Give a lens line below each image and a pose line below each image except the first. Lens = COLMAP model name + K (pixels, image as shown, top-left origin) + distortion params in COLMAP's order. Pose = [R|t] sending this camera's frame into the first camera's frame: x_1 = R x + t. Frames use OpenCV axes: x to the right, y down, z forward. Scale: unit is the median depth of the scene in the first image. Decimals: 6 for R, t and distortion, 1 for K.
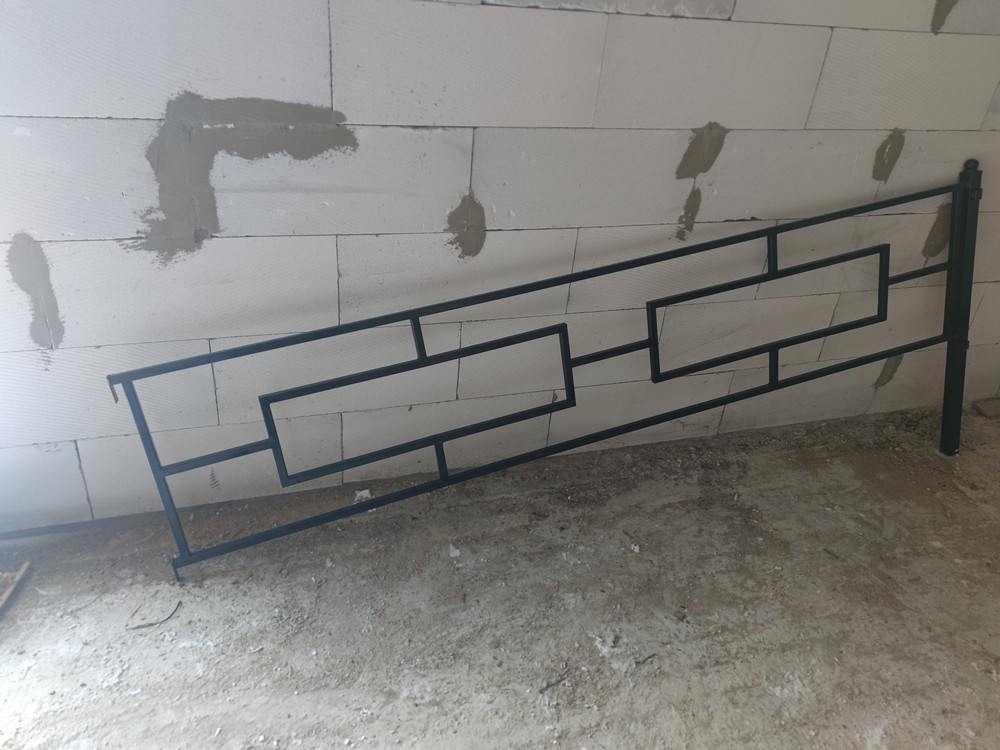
lens RADIAL K [[723.7, 0, 504.2], [0, 723.7, 376.0], [0, 0, 1]] dist [0.068409, -0.069475]
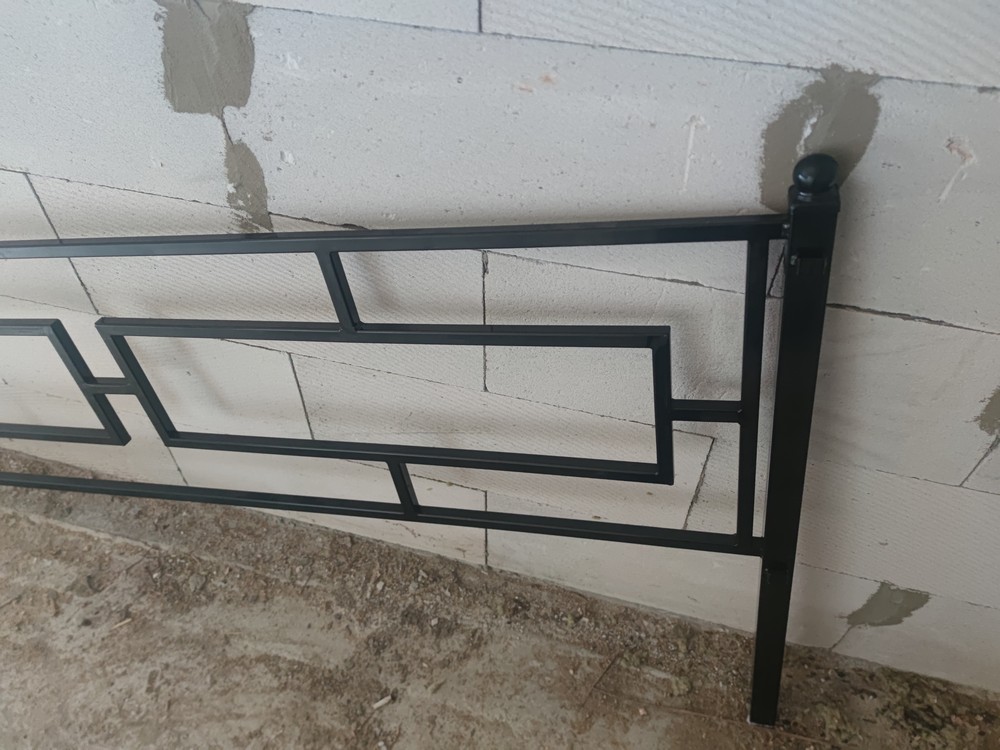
lens RADIAL K [[723.7, 0, 504.2], [0, 723.7, 376.0], [0, 0, 1]] dist [0.068409, -0.069475]
pose [[0.832804, 0.348228, -0.430320, 0.608350], [-0.225497, 0.923342, 0.310790, -0.289706], [0.505558, -0.161791, 0.847487, 0.671939]]
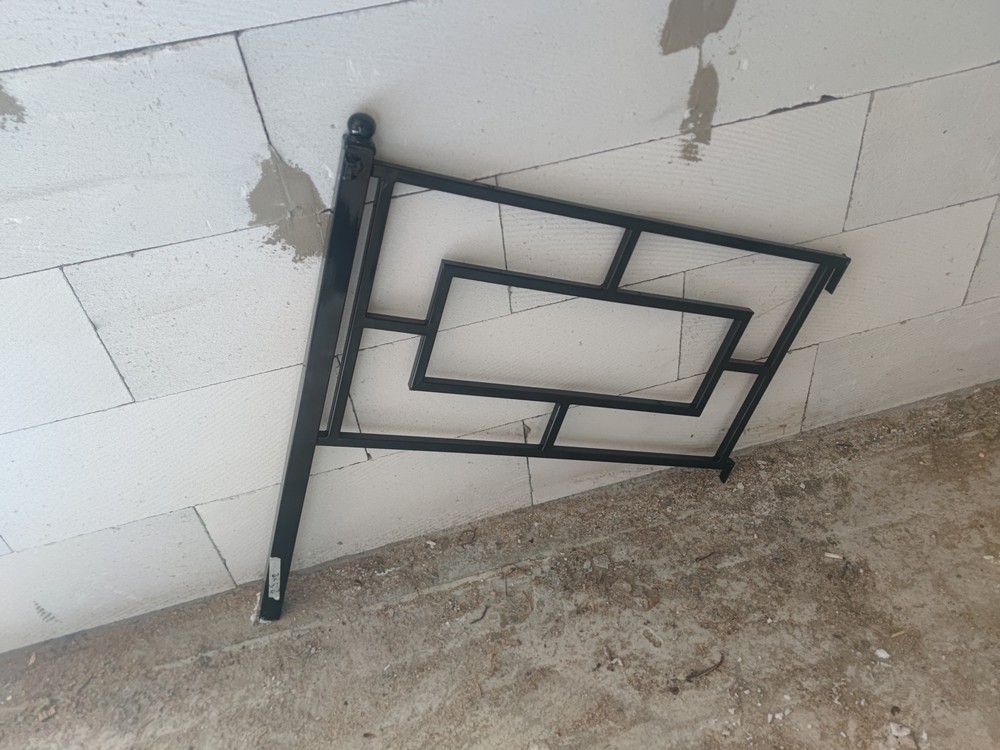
lens RADIAL K [[723.7, 0, 504.2], [0, 723.7, 376.0], [0, 0, 1]] dist [0.068409, -0.069475]
pose [[0.979943, -0.104700, -0.169554, 0.178731], [0.130073, 0.980667, 0.146198, -0.124811], [0.150969, -0.165320, 0.974617, 0.392084]]
